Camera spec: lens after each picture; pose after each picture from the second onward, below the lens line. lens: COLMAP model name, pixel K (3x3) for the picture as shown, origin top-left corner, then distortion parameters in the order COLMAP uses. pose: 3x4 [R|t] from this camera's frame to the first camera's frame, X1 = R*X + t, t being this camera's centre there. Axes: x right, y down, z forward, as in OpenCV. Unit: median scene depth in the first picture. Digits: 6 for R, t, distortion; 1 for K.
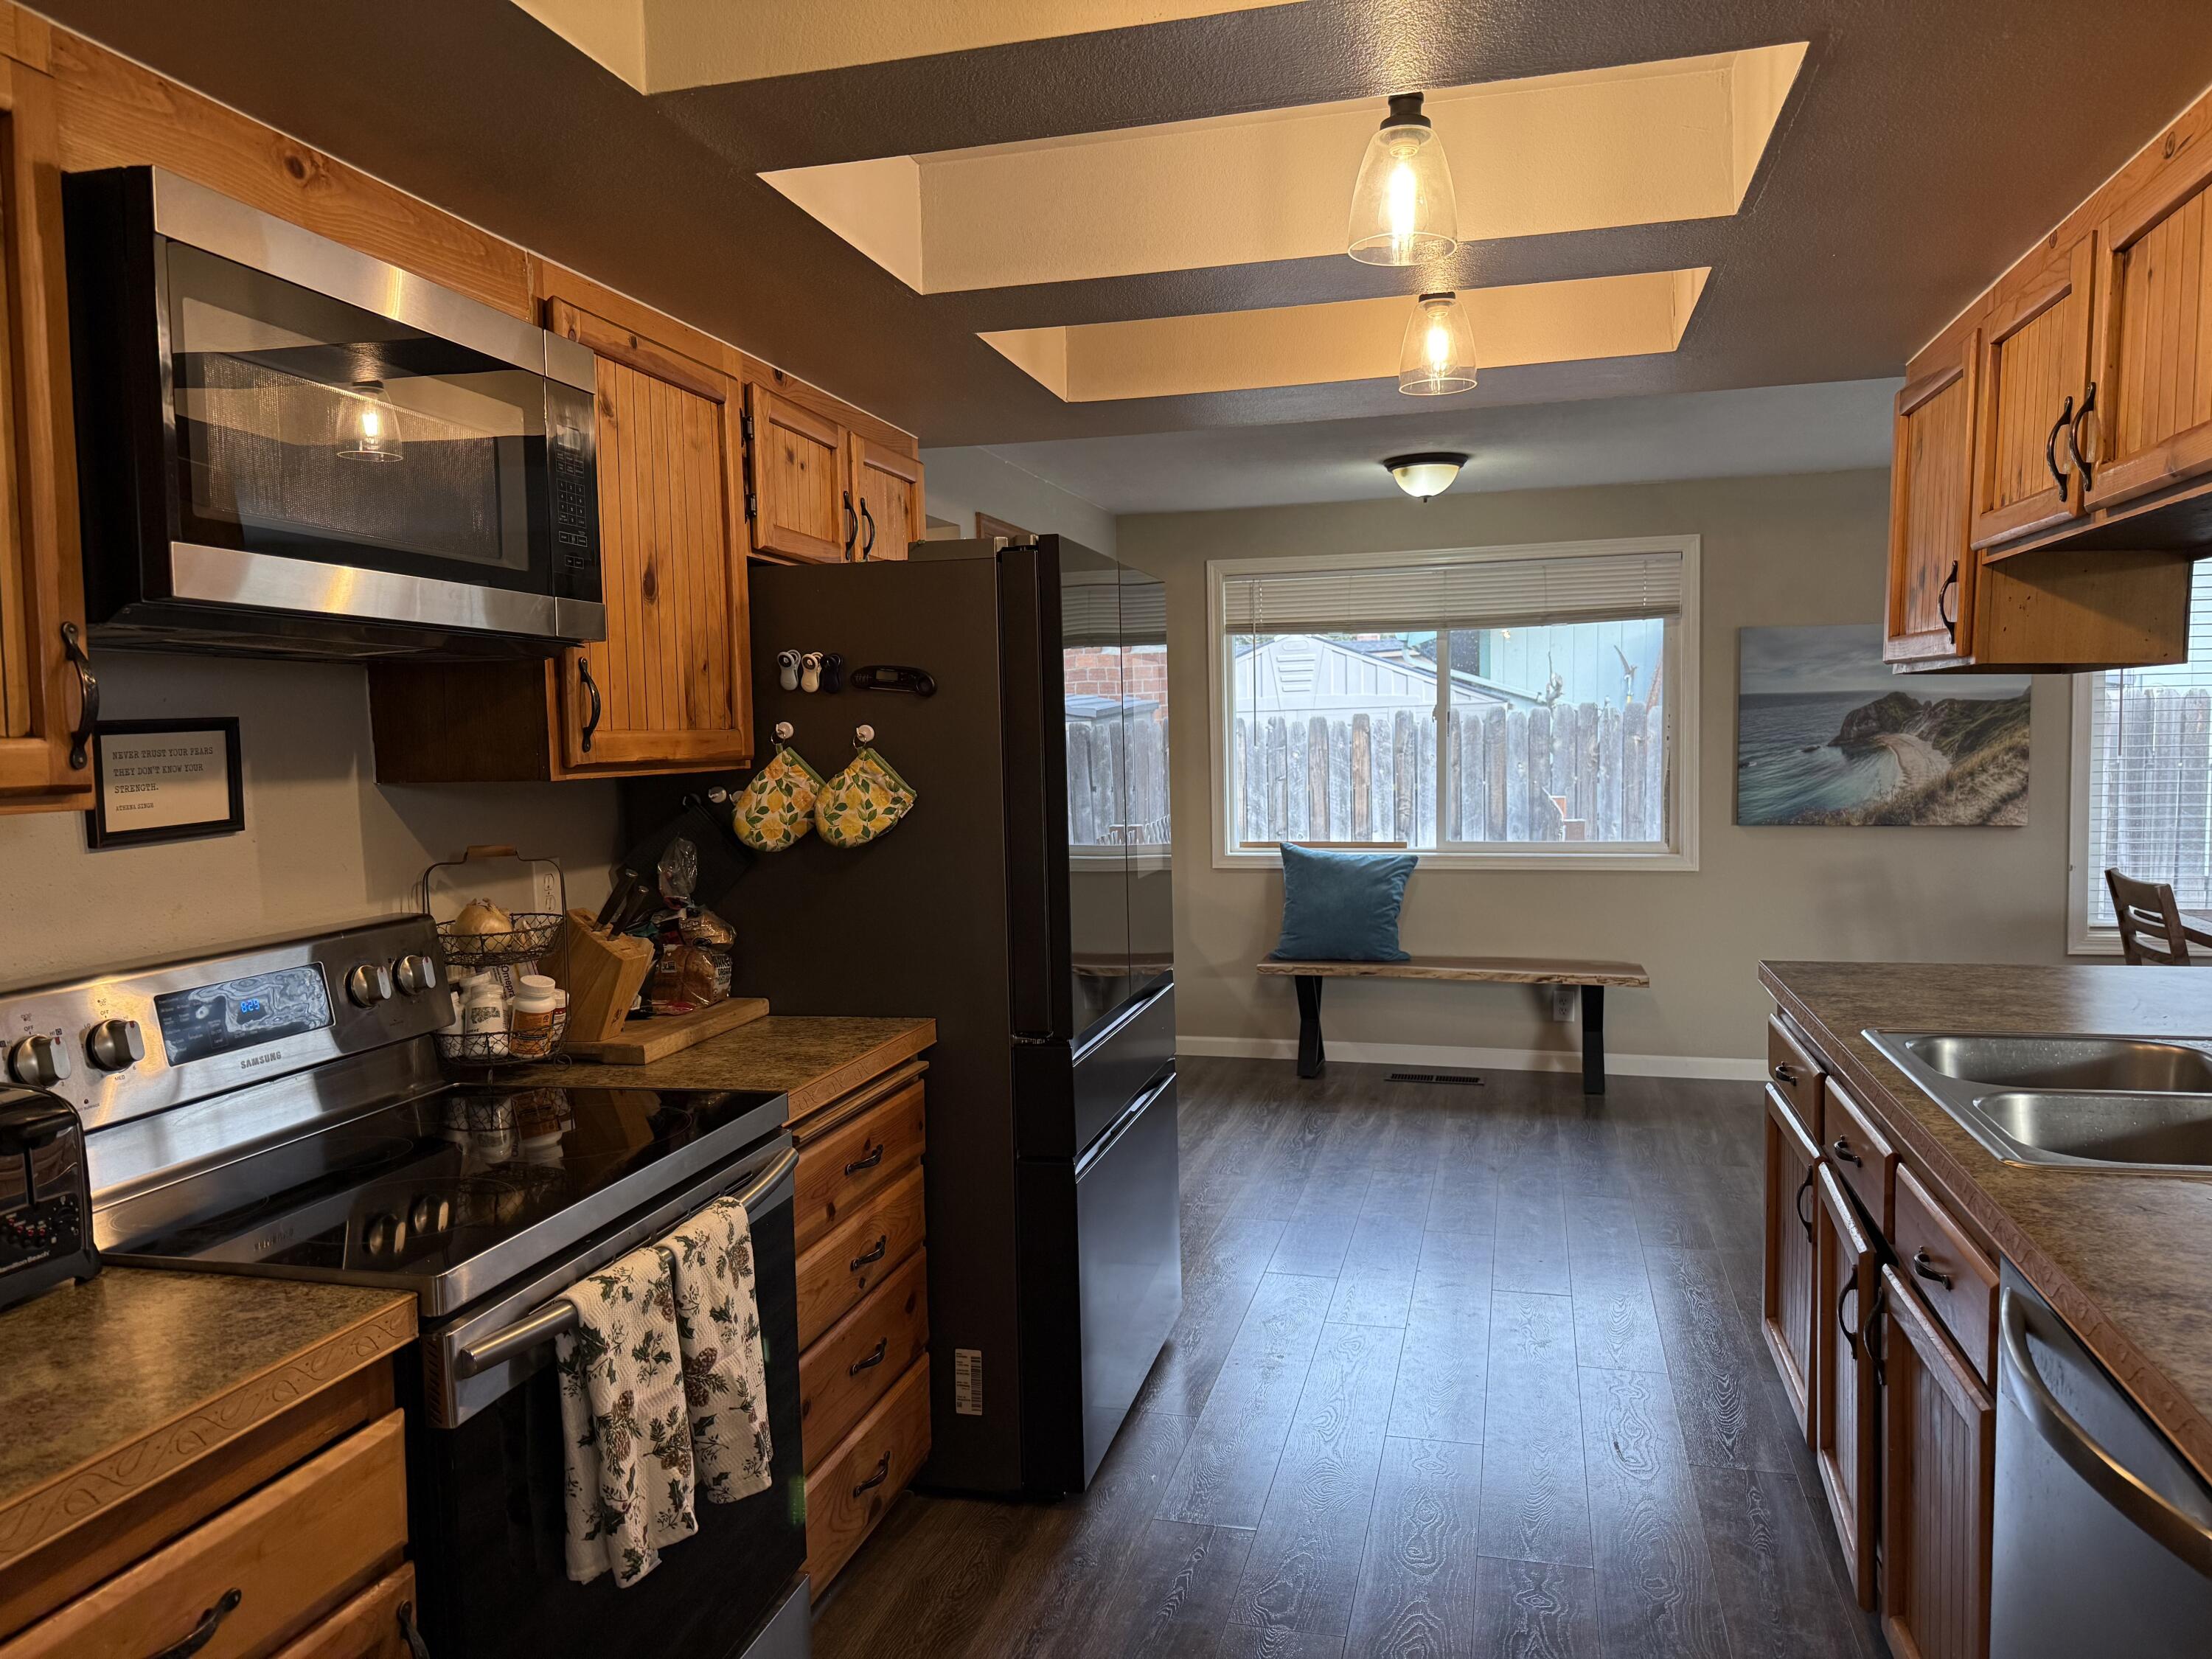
lens RADIAL K [[1564.6, 0, 1114.6], [0, 1564.6, 843.3], [0, 0, 1]] dist [0.029815, -0.032204]
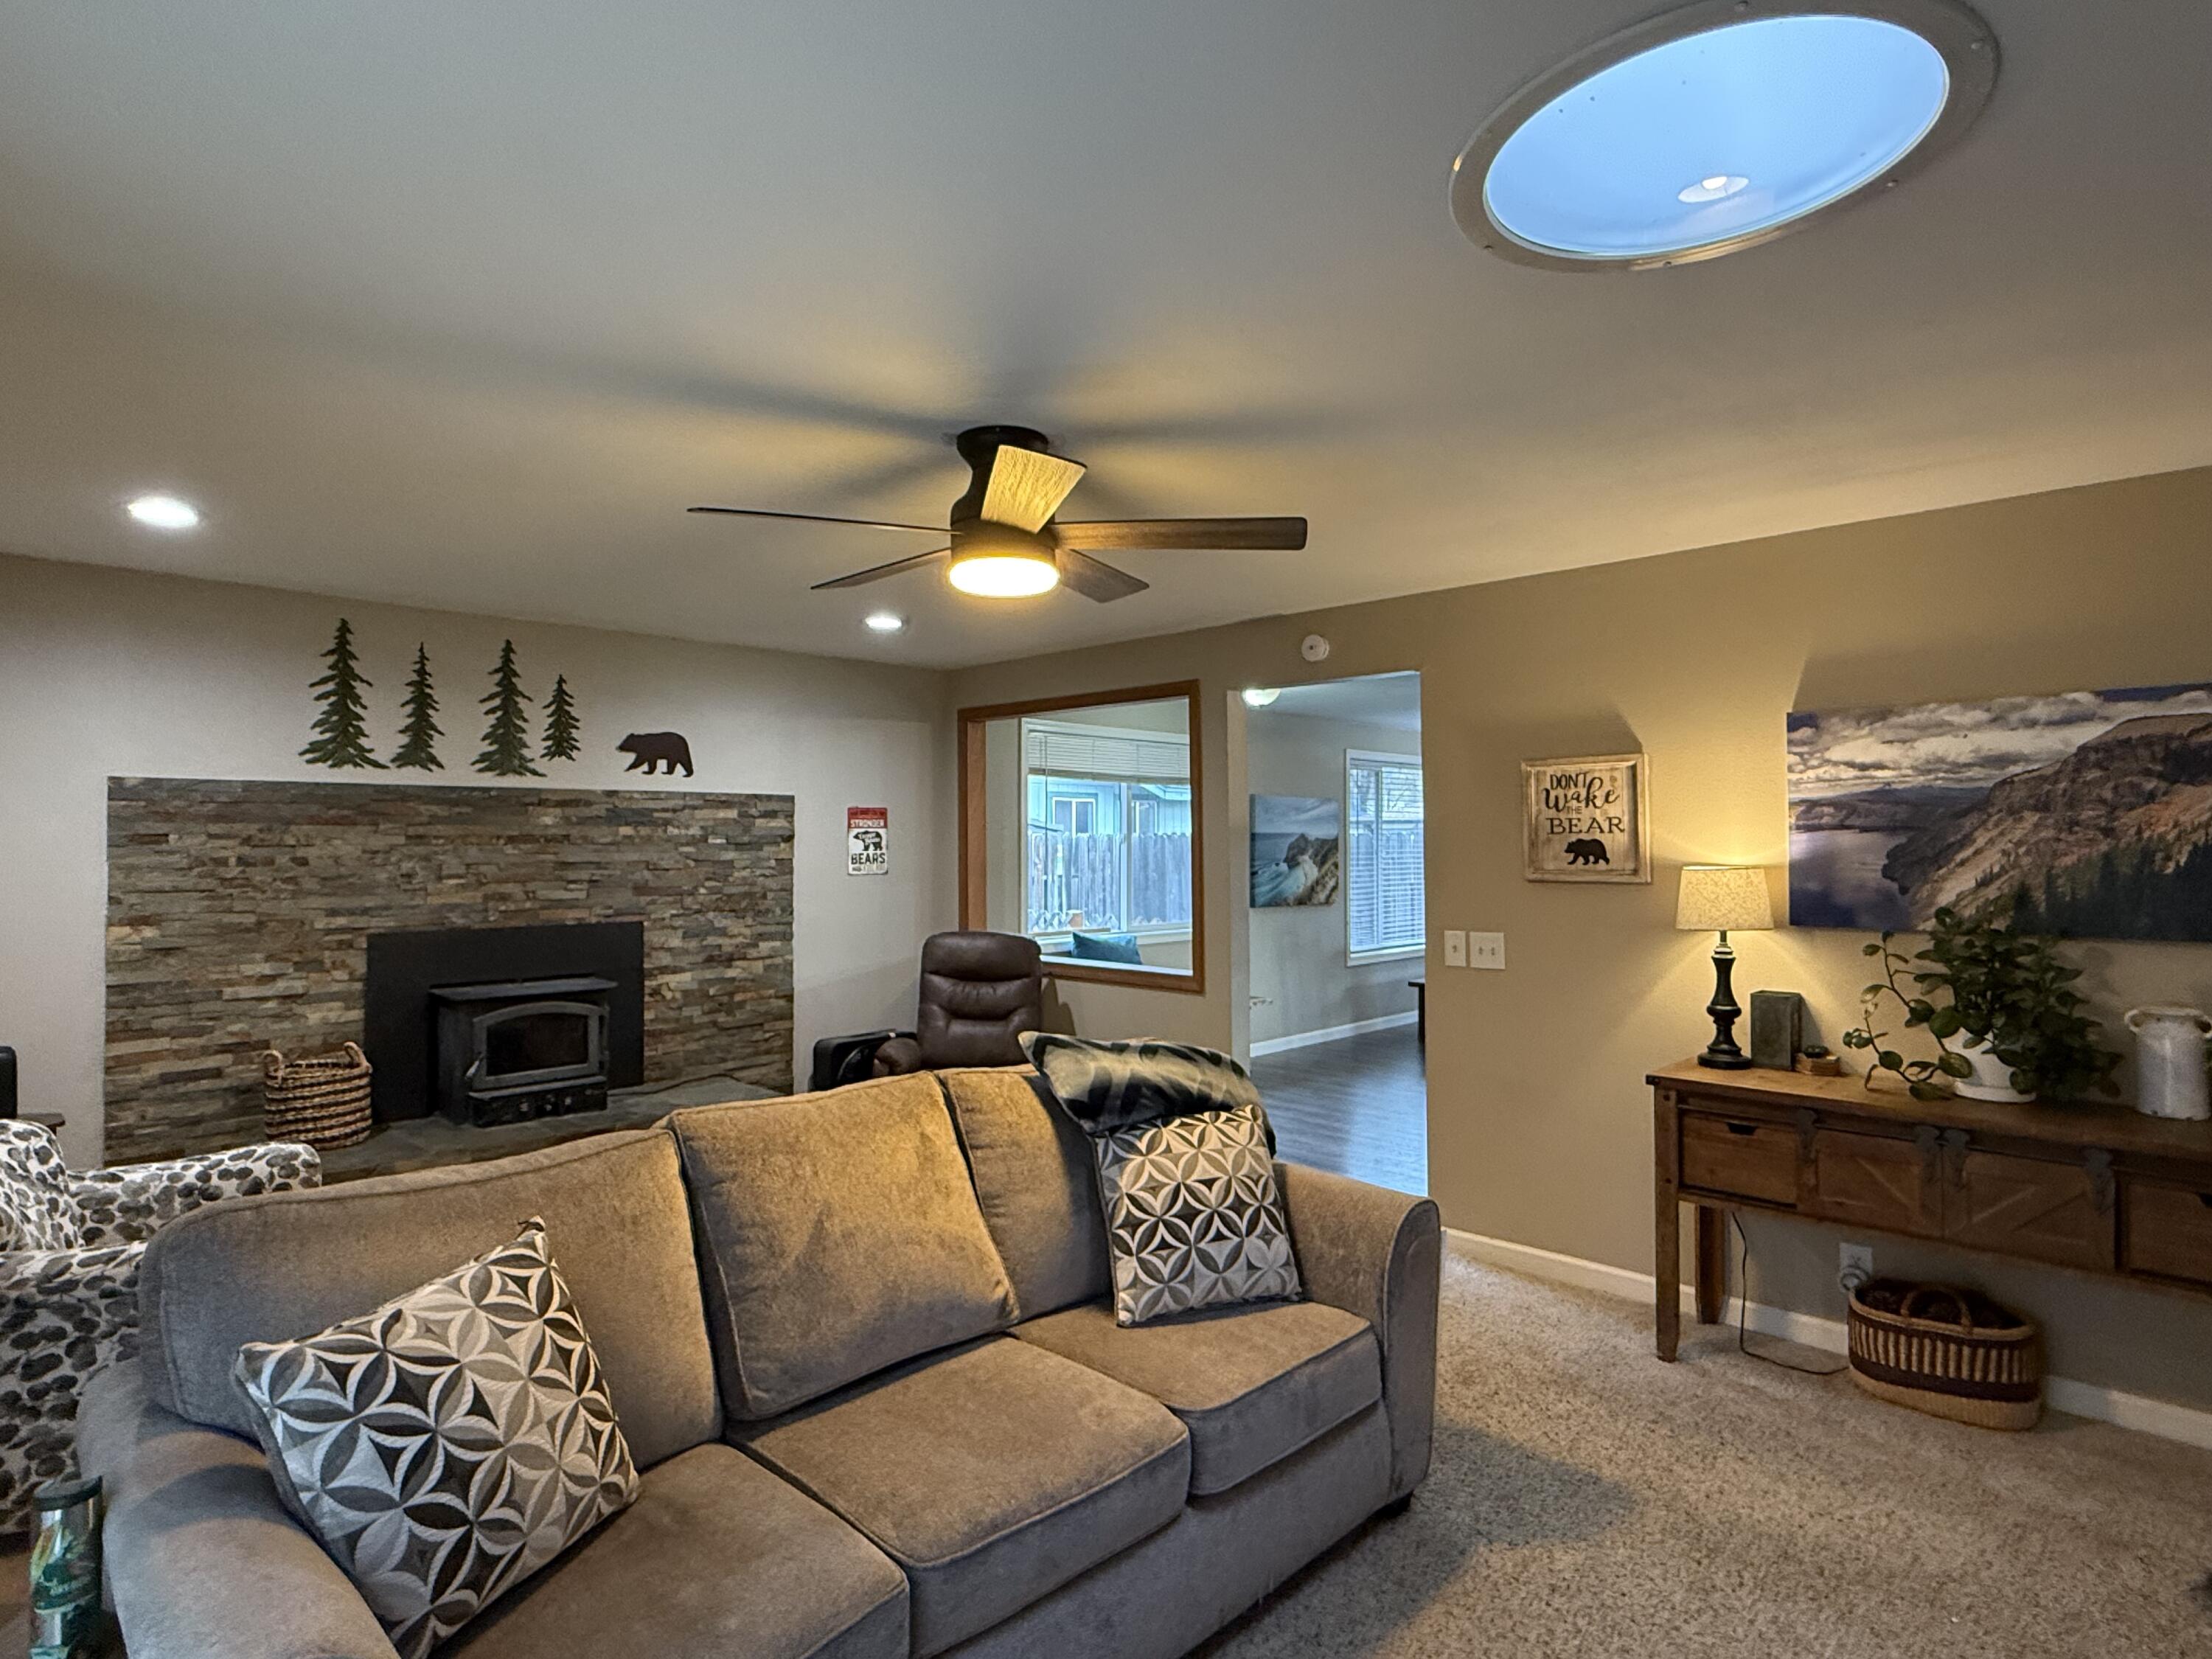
lens RADIAL K [[1203.4, 0, 1097.1], [0, 1203.4, 819.5], [0, 0, 1]] dist [0.000879, -0.000493]
pose [[0.496032, 0.035518, 0.867577, -0.867081], [0.053442, 0.996020, -0.071331, -0.023739], [-0.866658, 0.081748, 0.492160, 0.505249]]
